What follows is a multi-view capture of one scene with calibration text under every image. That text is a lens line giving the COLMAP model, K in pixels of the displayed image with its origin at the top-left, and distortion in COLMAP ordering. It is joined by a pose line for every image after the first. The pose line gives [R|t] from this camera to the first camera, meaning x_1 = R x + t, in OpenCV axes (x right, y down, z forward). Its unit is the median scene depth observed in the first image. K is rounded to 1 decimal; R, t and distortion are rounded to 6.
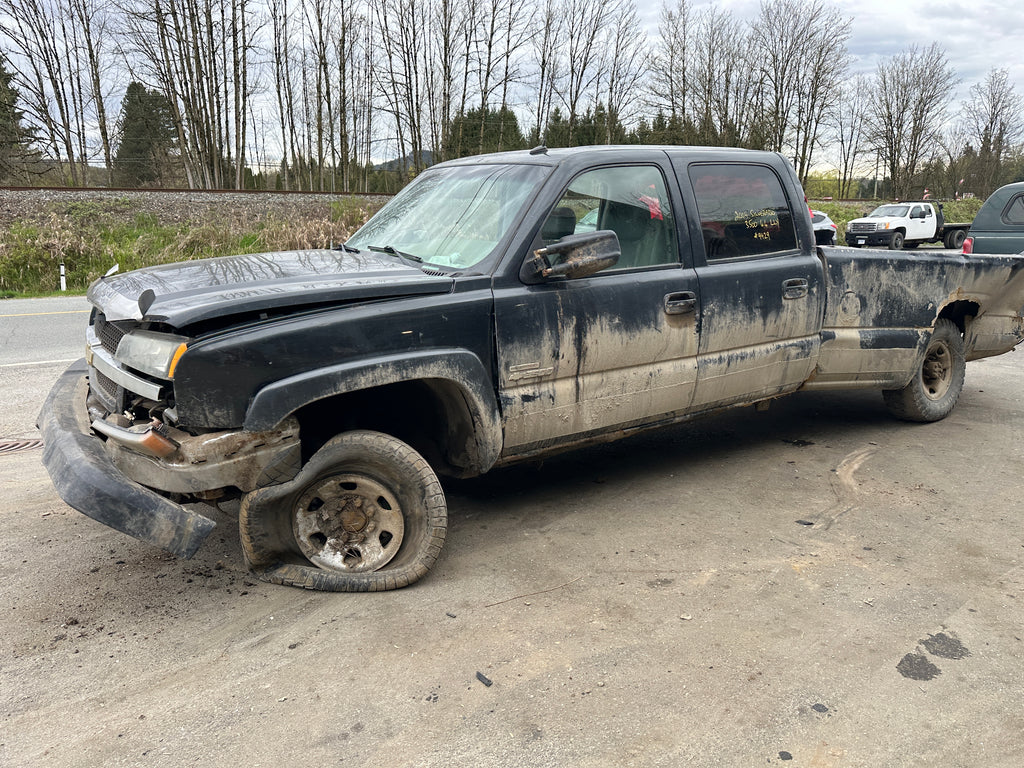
lens RADIAL K [[719.6, 0, 517.7], [0, 719.6, 389.6], [0, 0, 1]] dist [0.039322, -0.049729]
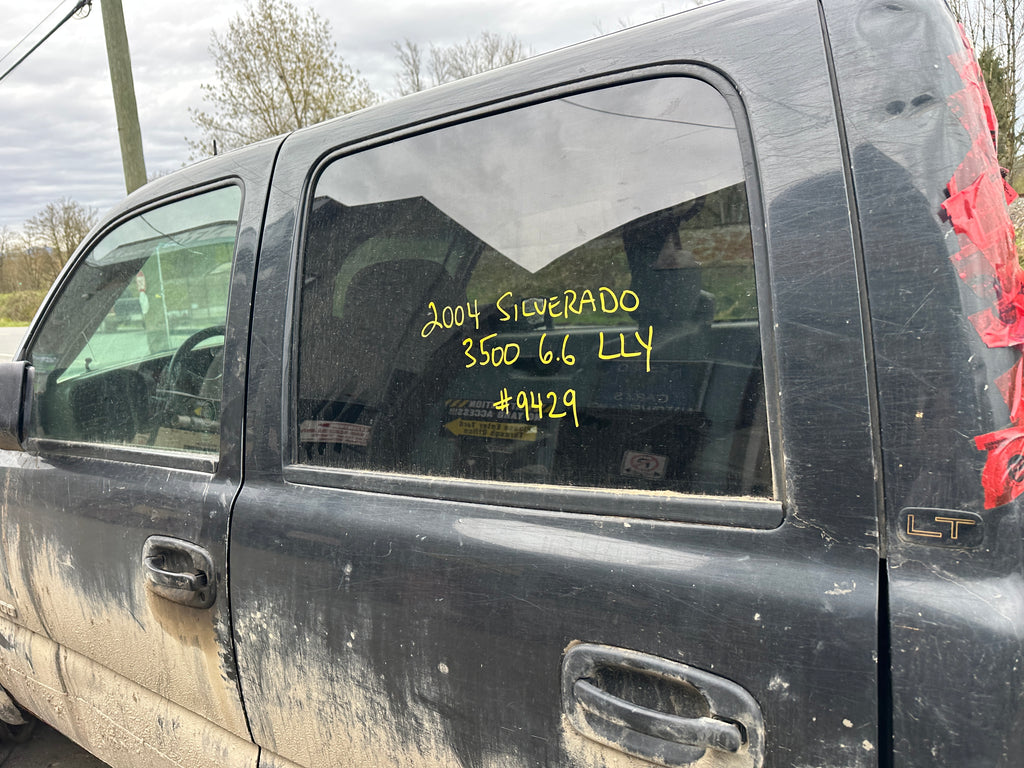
lens RADIAL K [[719.6, 0, 507.8], [0, 719.6, 391.7], [0, 0, 1]] dist [0.039322, -0.049729]
pose [[0.368574, 0.136647, -0.919500, 0.573626], [-0.142750, 0.985725, 0.089268, -0.251409], [0.918573, 0.098357, 0.382819, 0.970727]]
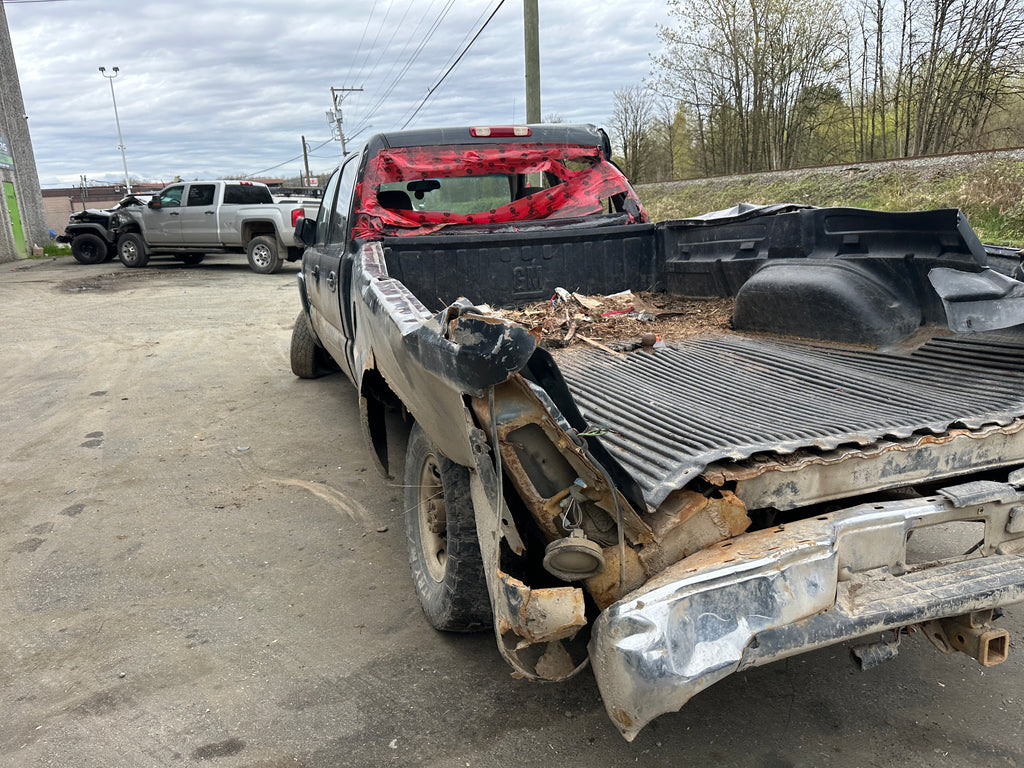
lens RADIAL K [[719.6, 0, 517.1], [0, 719.6, 377.1], [0, 0, 1]] dist [0.039322, -0.049729]
pose [[-0.215685, 0.242598, -0.945847, 1.409454], [-0.173509, 0.943709, 0.281616, -0.367927], [0.960924, 0.224853, -0.161451, 1.562053]]
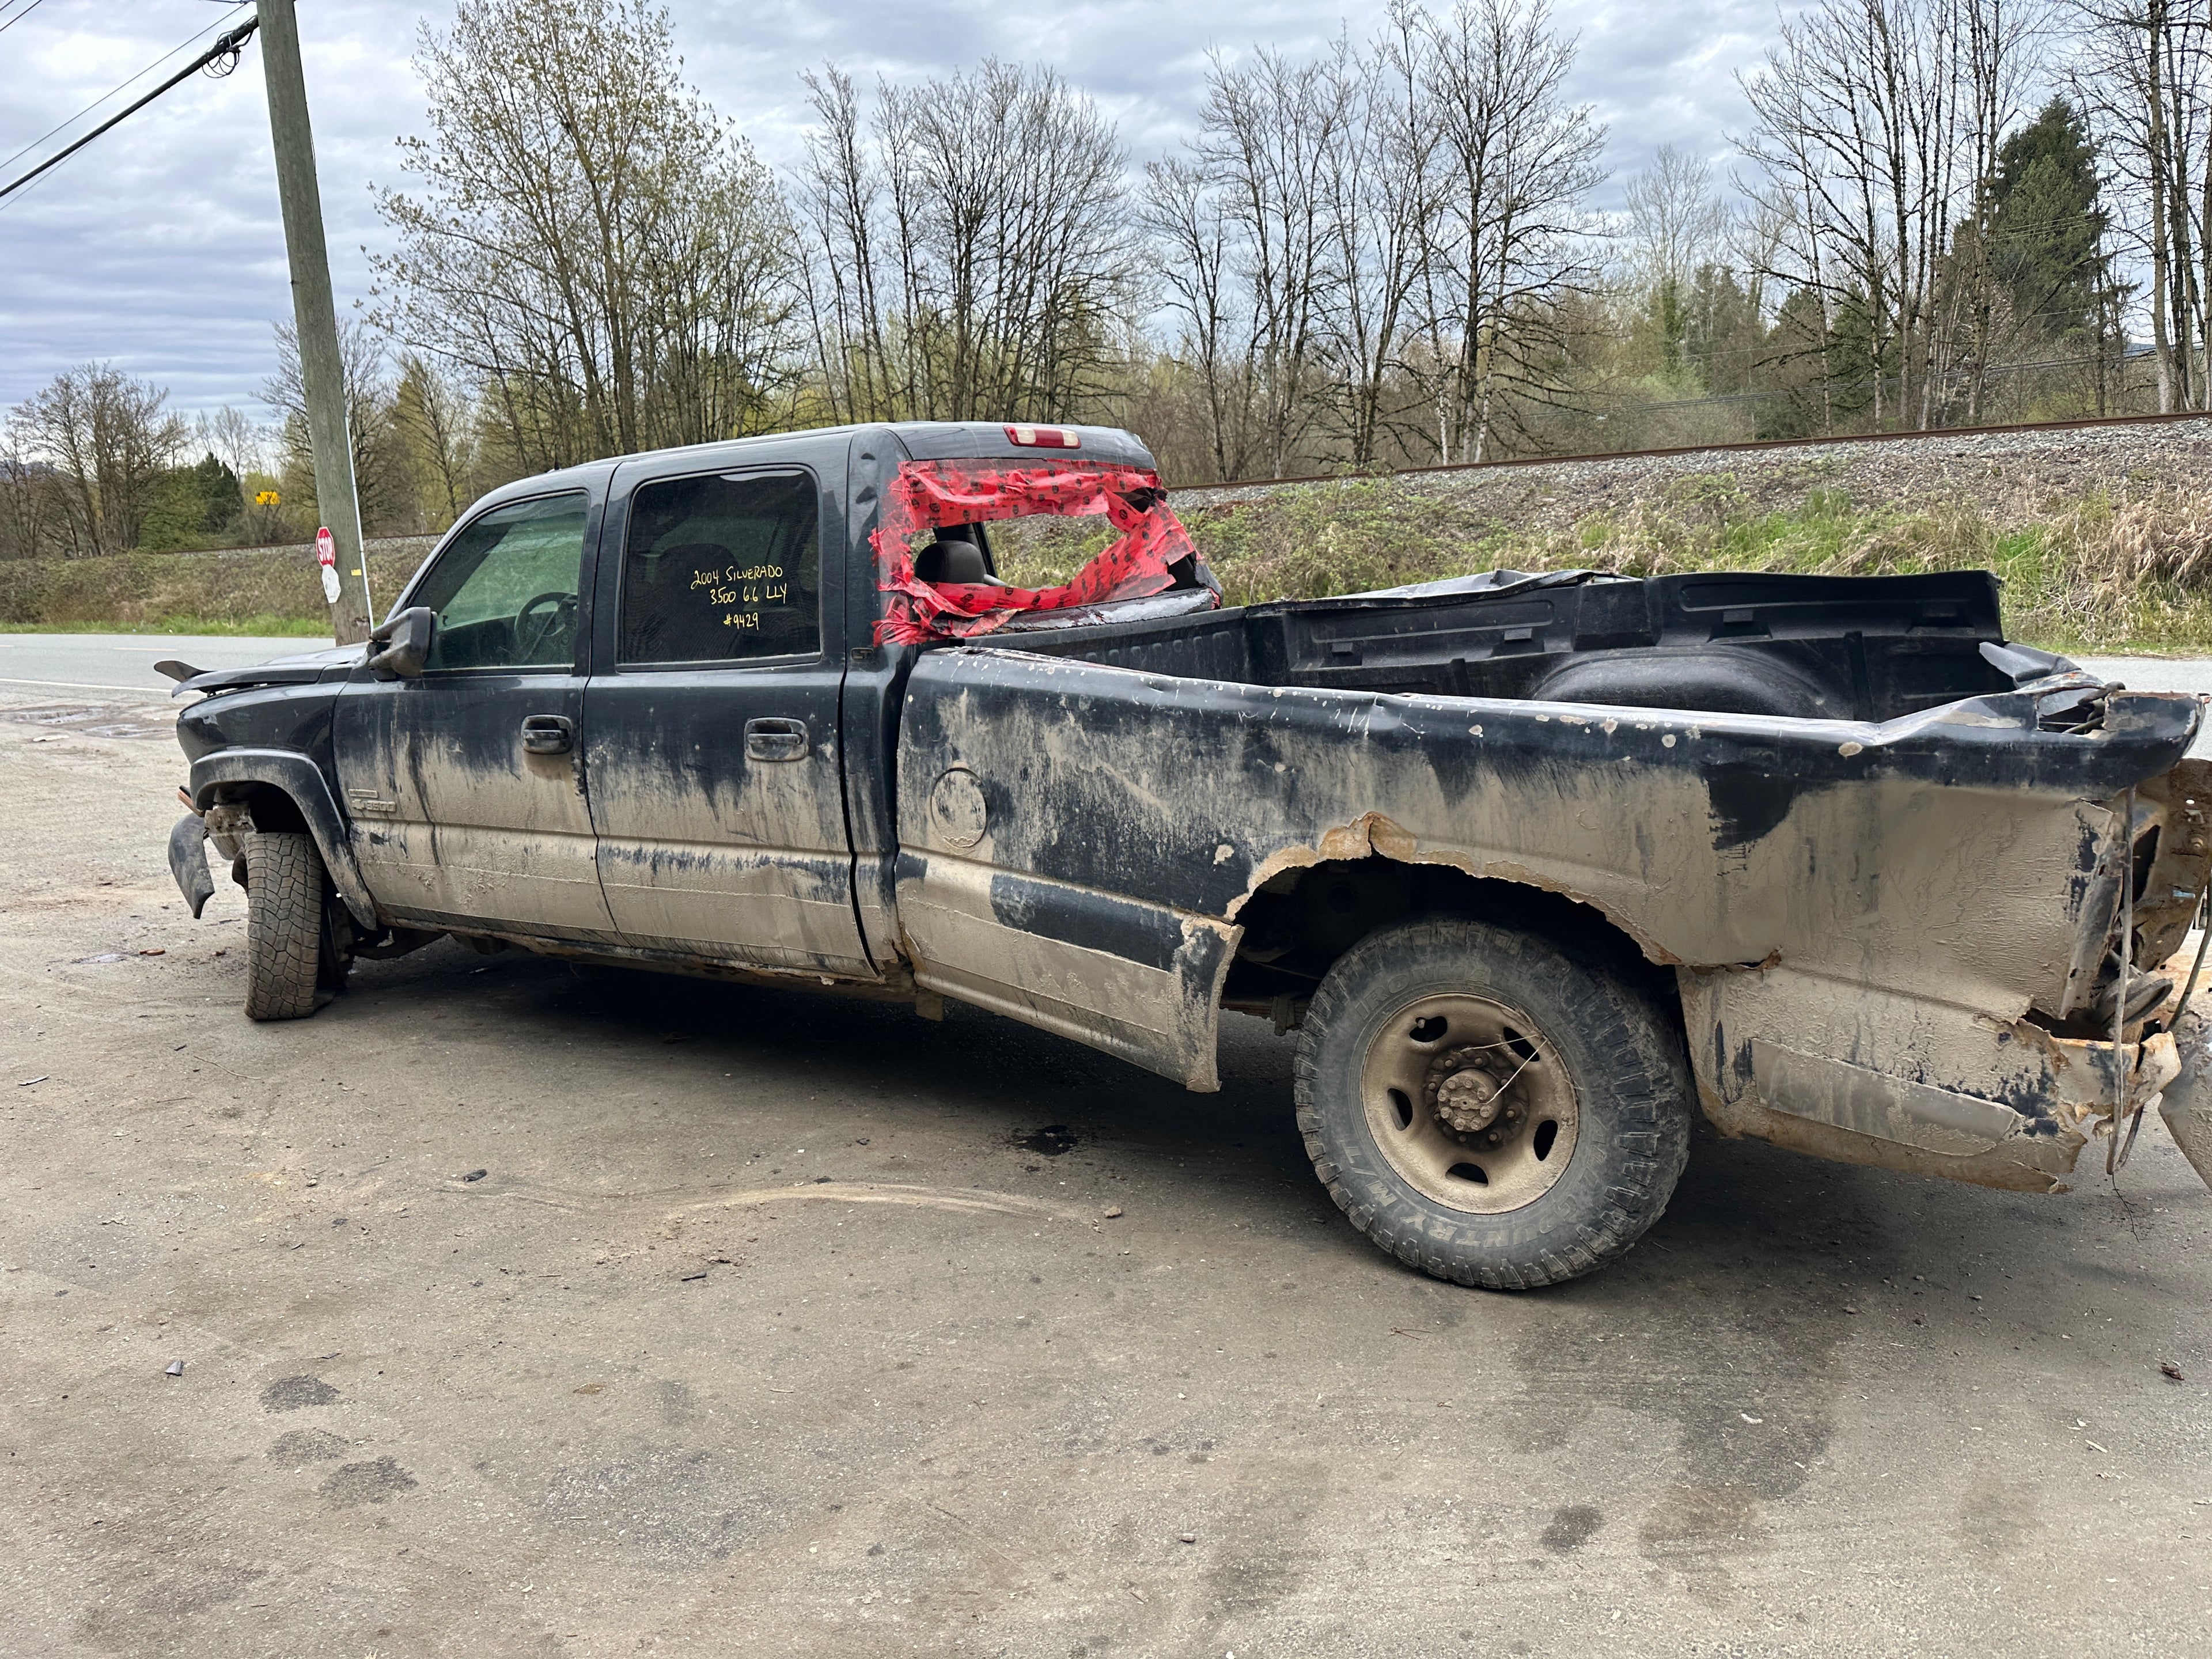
lens RADIAL K [[1554.4, 0, 1109.7], [0, 1554.4, 830.4], [0, 0, 1]] dist [0.039322, -0.049729]
pose [[0.400988, 0.158361, -0.902292, 1.475199], [-0.166626, 0.981123, 0.098146, -0.233482], [0.900802, 0.110990, 0.419806, 0.860968]]
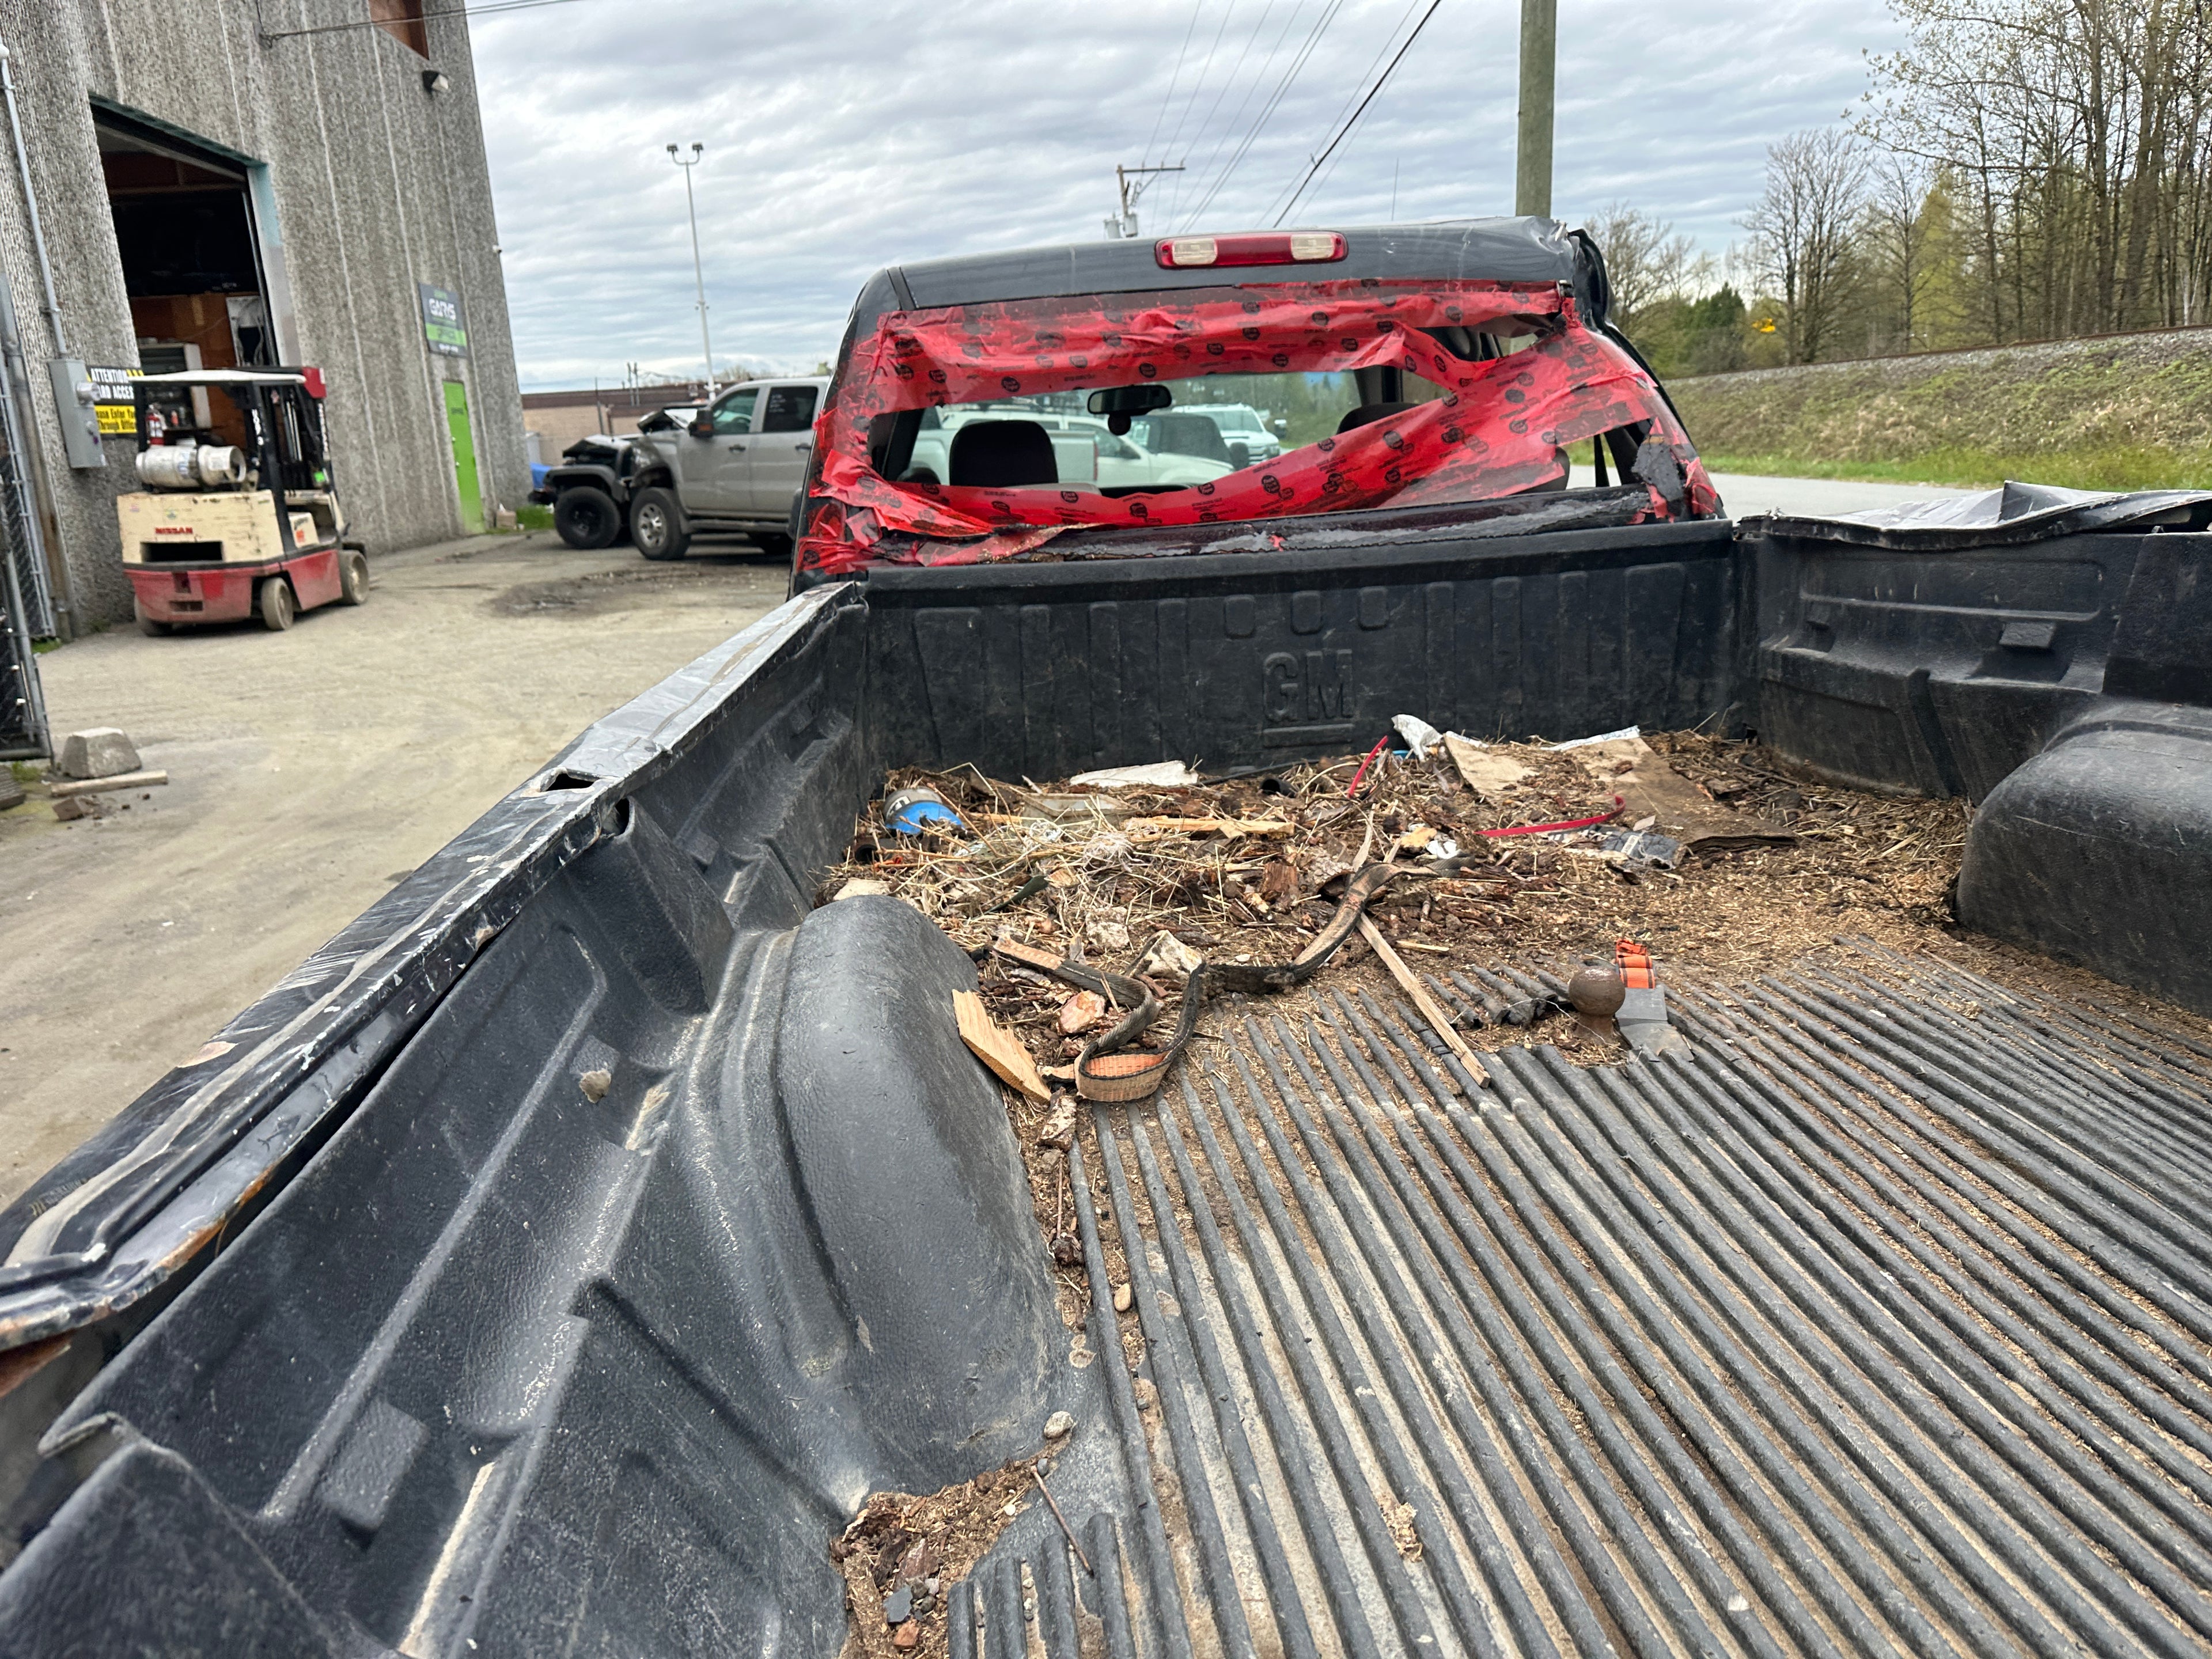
lens RADIAL K [[1554.4, 0, 1113.2], [0, 1554.4, 817.5], [0, 0, 1]] dist [0.039322, -0.049729]
pose [[-0.450912, 0.240496, -0.859558, 1.084682], [-0.148762, 0.929298, 0.338047, -0.395248], [0.880084, 0.280299, -0.383255, 1.601359]]
